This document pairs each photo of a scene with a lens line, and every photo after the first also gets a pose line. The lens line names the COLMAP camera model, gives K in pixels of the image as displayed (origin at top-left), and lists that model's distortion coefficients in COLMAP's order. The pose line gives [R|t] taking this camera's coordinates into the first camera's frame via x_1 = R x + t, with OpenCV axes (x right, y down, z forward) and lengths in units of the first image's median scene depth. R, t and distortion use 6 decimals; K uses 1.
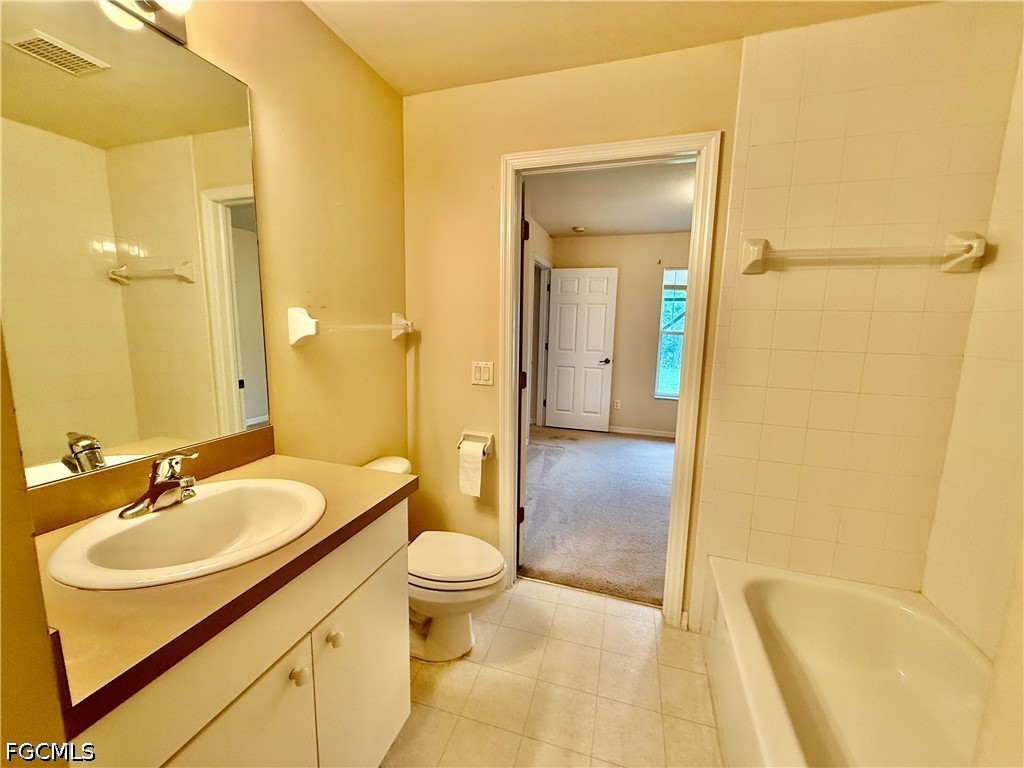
lens RADIAL K [[407.5, 0, 510.4], [0, 407.5, 383.7], [0, 0, 1]] dist [-0.000628, -0.000316]
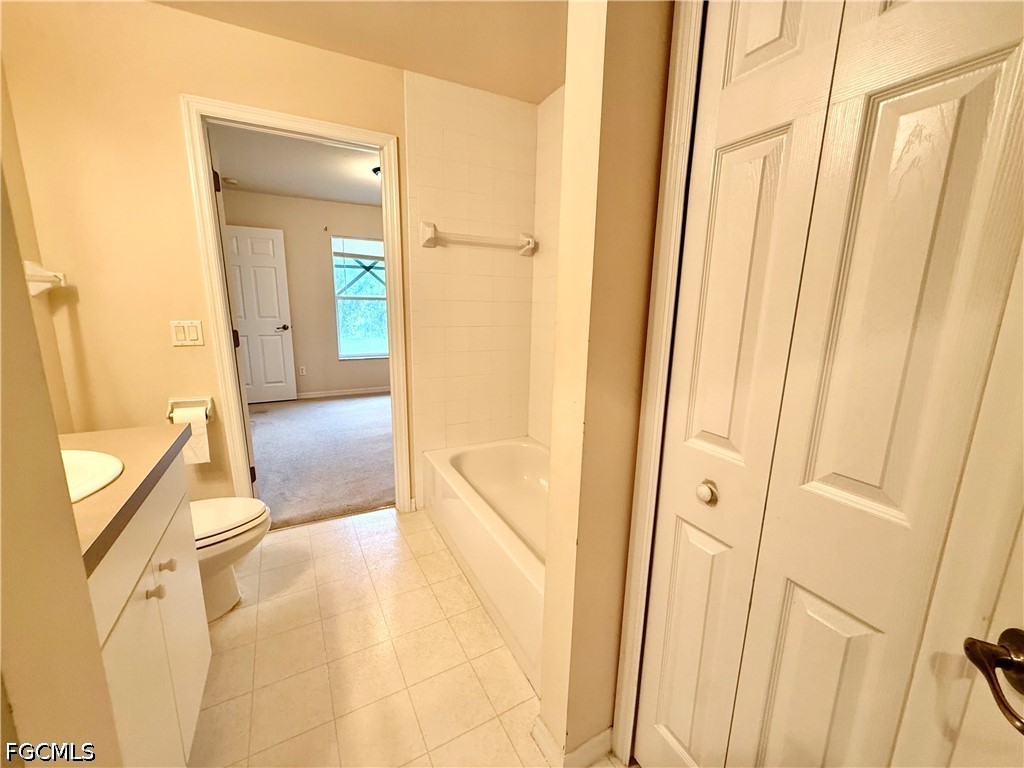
lens RADIAL K [[407.5, 0, 508.5], [0, 407.5, 381.7], [0, 0, 1]] dist [-0.000628, -0.000316]
pose [[0.701955, -0.146060, 0.697084, -0.217249], [0.100574, 0.989266, 0.106004, 0.058872], [-0.705085, -0.004302, 0.709110, -0.169403]]
